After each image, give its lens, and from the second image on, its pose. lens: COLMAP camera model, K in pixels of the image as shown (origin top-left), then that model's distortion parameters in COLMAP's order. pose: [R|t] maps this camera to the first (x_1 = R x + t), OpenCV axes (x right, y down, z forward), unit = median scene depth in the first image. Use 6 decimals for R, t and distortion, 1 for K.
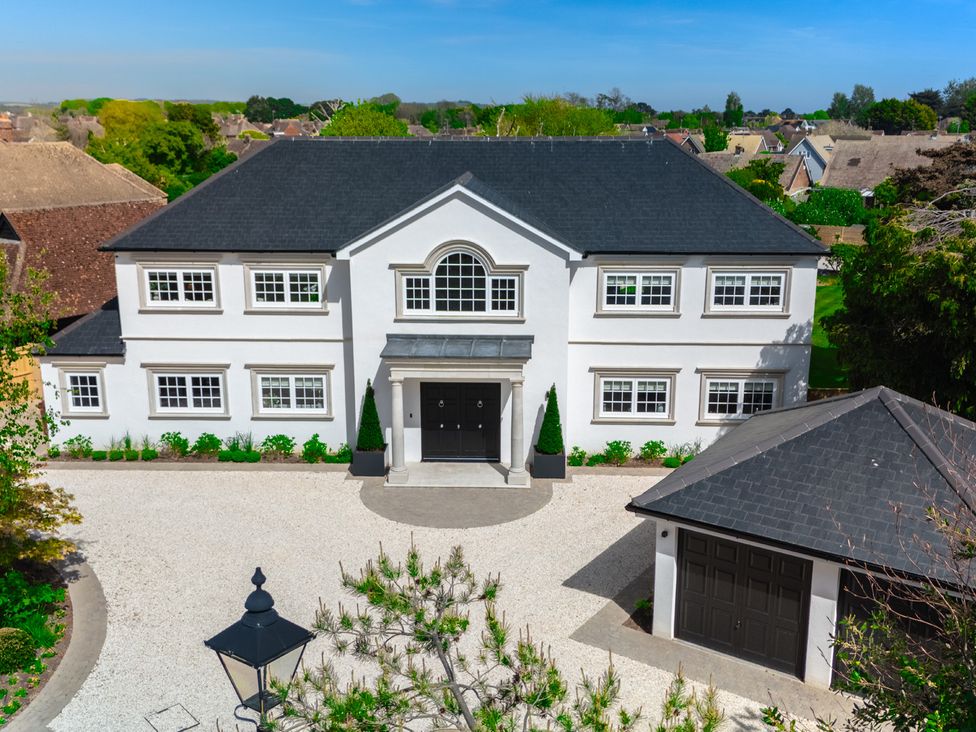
lens RADIAL K [[961.2, 0, 484.4], [0, 961.2, 364.6], [0, 0, 1]] dist [0.070621, 0.000000]
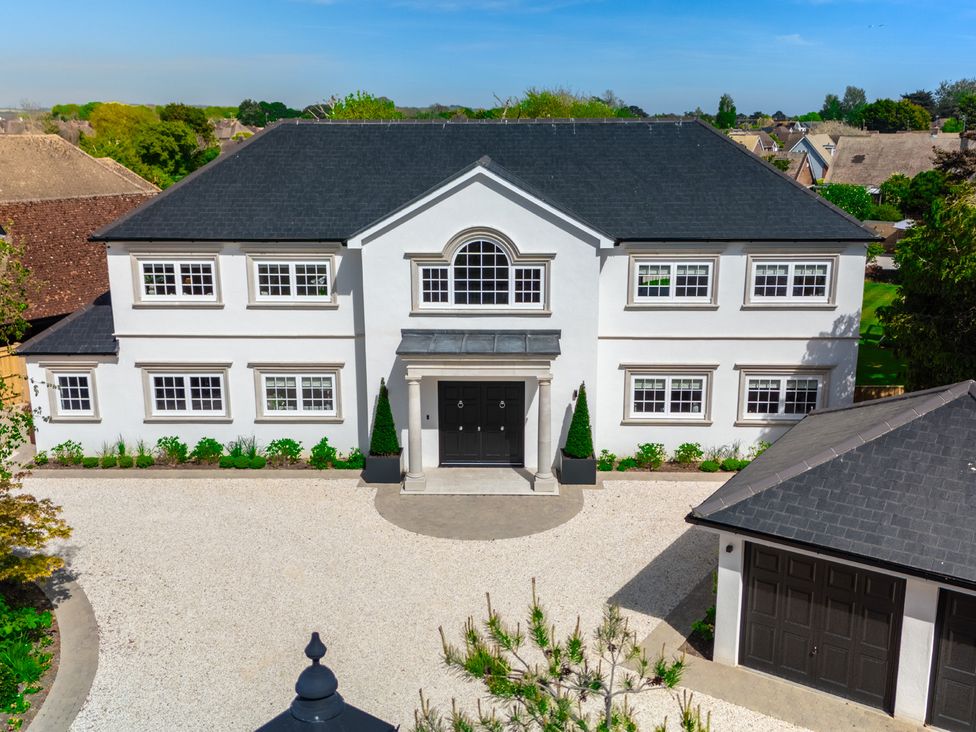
lens RADIAL K [[961.2, 0, 486.1], [0, 961.2, 364.6], [0, 0, 1]] dist [0.070621, 0.000000]
pose [[0.999955, -0.005492, 0.007783, -0.026996], [0.005515, 0.999980, -0.002945, 0.005300], [-0.007766, 0.002988, 0.999965, 0.072721]]
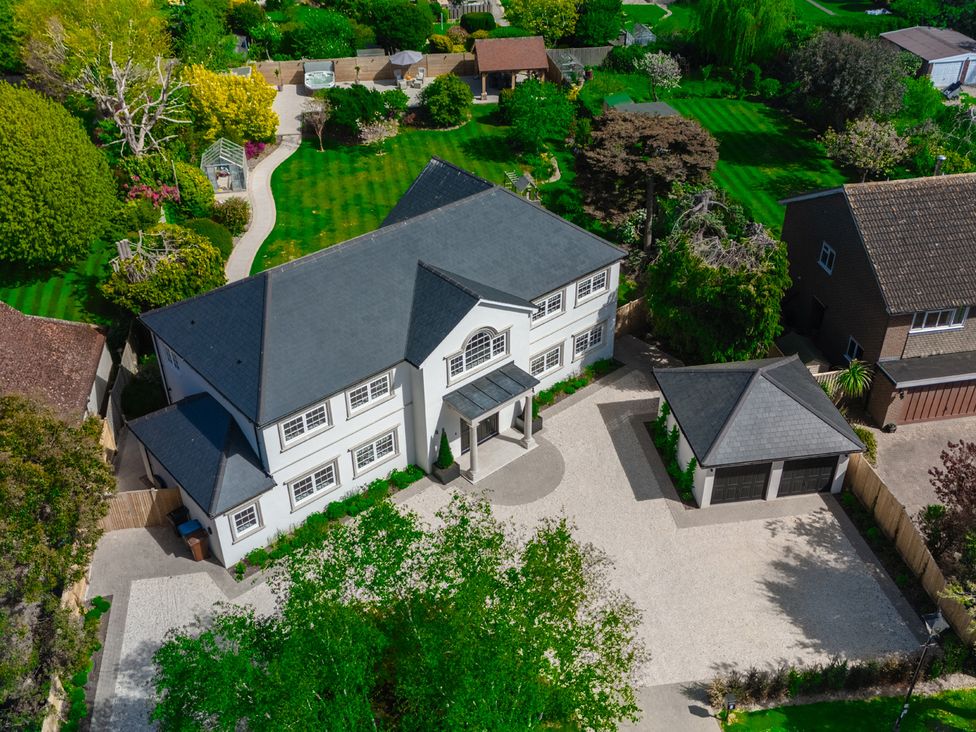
lens RADIAL K [[961.2, 0, 488.2], [0, 961.2, 368.1], [0, 0, 1]] dist [0.070621, 0.000000]
pose [[0.725379, -0.400636, 0.559747, -0.863995], [0.172876, 0.893140, 0.415229, -0.676299], [-0.666288, -0.204431, 0.717125, -0.130758]]
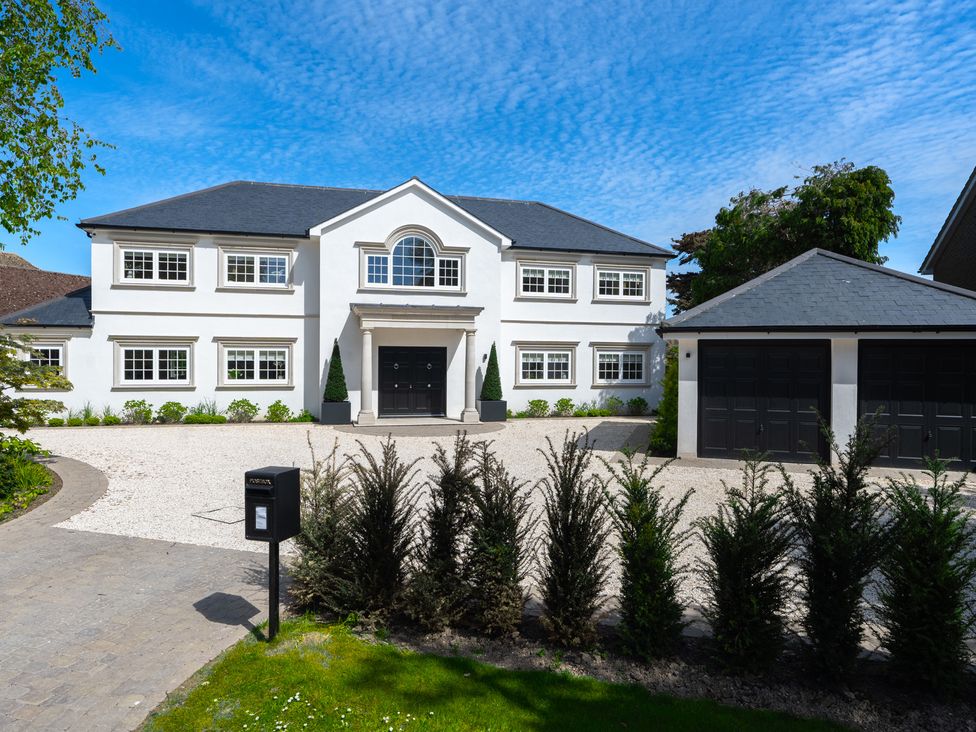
lens RADIAL K [[625.3, 0, 492.4], [0, 625.3, 367.5], [0, 0, 1]] dist [-0.026315, 0.017159]
pose [[0.957193, 0.003918, 0.289423, -0.151584], [0.065219, 0.971276, -0.228844, 0.222457], [-0.282006, 0.237924, 0.929443, 0.261194]]
